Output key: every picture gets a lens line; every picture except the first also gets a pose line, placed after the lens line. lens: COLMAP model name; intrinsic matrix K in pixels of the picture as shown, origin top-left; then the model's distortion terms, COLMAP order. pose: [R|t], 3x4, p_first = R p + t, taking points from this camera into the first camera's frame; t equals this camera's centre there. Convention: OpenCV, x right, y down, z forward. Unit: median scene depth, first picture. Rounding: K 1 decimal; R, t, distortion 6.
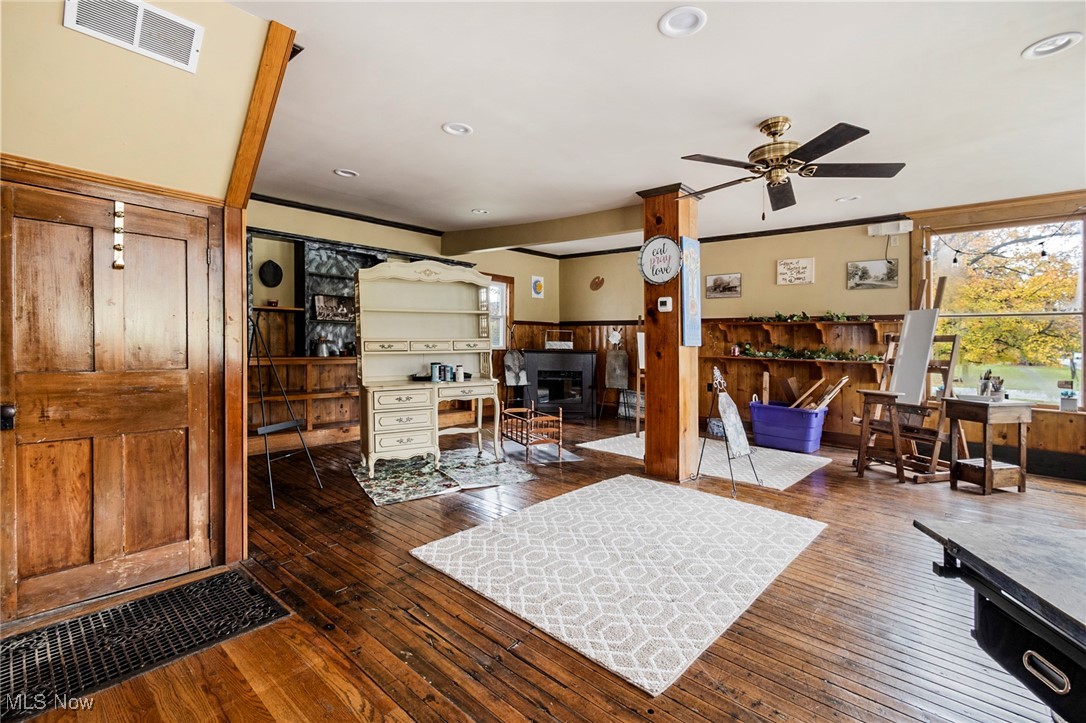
lens RADIAL K [[477.7, 0, 543.0], [0, 477.7, 322.4], [0, 0, 1]] dist [0.001592, 0.000164]
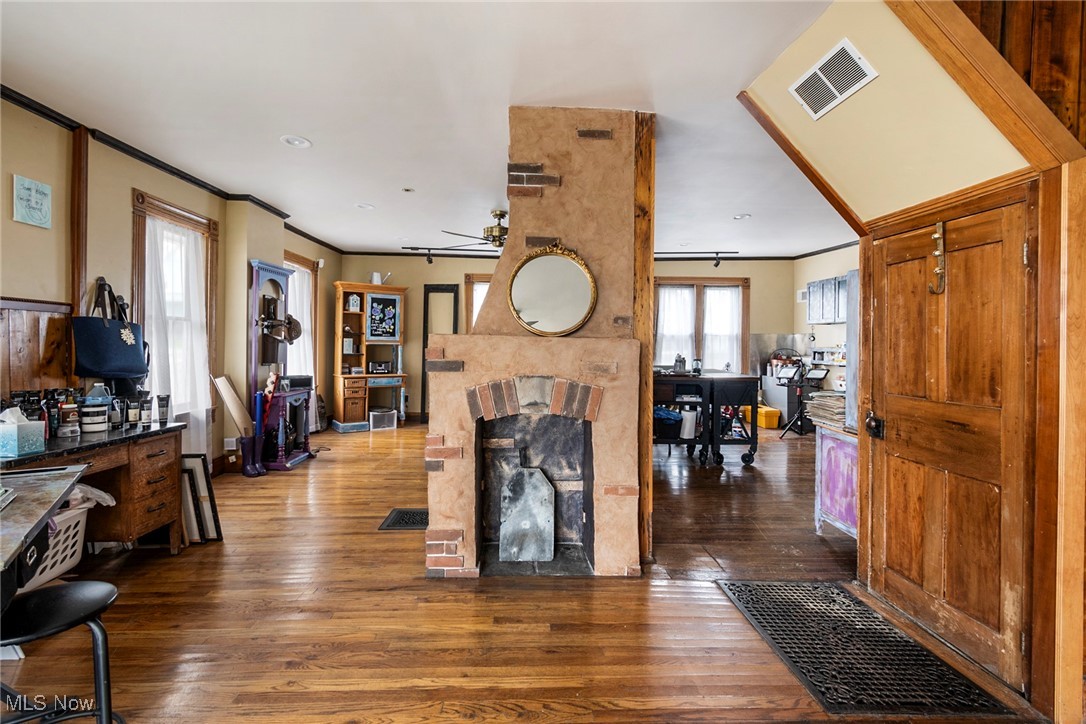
lens RADIAL K [[480.9, 0, 540.9], [0, 480.9, 343.0], [0, 0, 1]] dist [0.003903, -0.000075]
pose [[-0.702490, -0.035173, -0.710824, 0.153341], [-0.002454, 0.998892, -0.047002, 0.015578], [0.711689, -0.031274, -0.701798, 0.495450]]
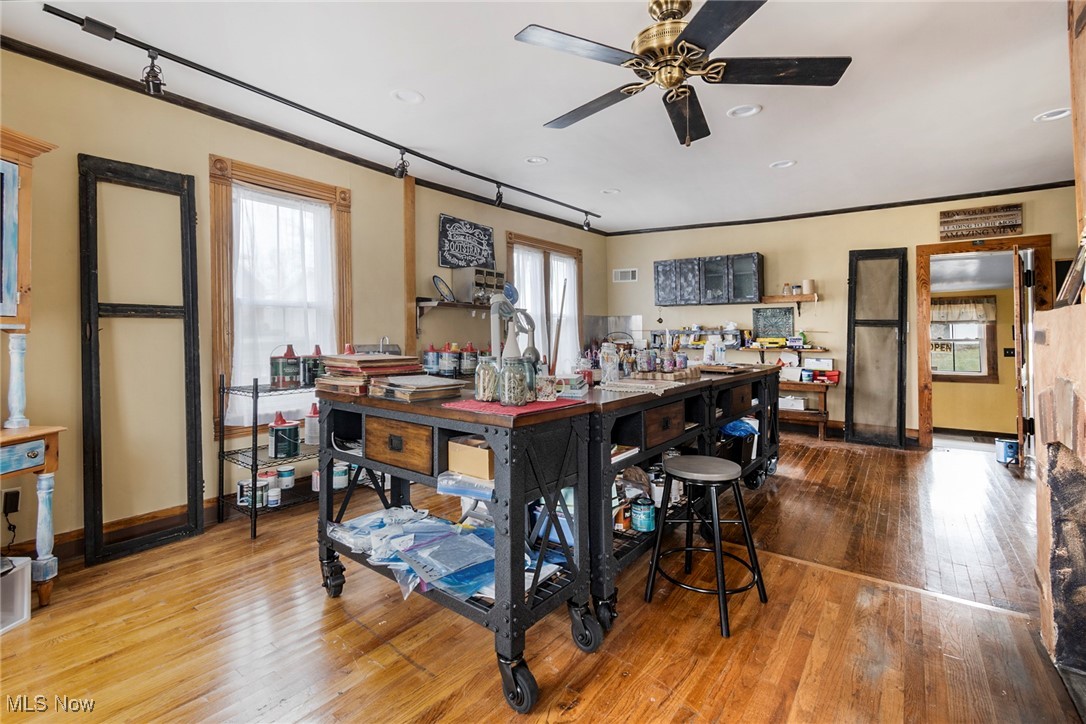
lens RADIAL K [[496.8, 0, 543.4], [0, 496.8, 332.9], [0, 0, 1]] dist [-0.002138, -0.000365]
pose [[0.111053, -0.026541, -0.993460, -0.068315], [0.040235, 0.998944, -0.022190, -0.013211], [0.993000, -0.037508, 0.112003, -0.360912]]
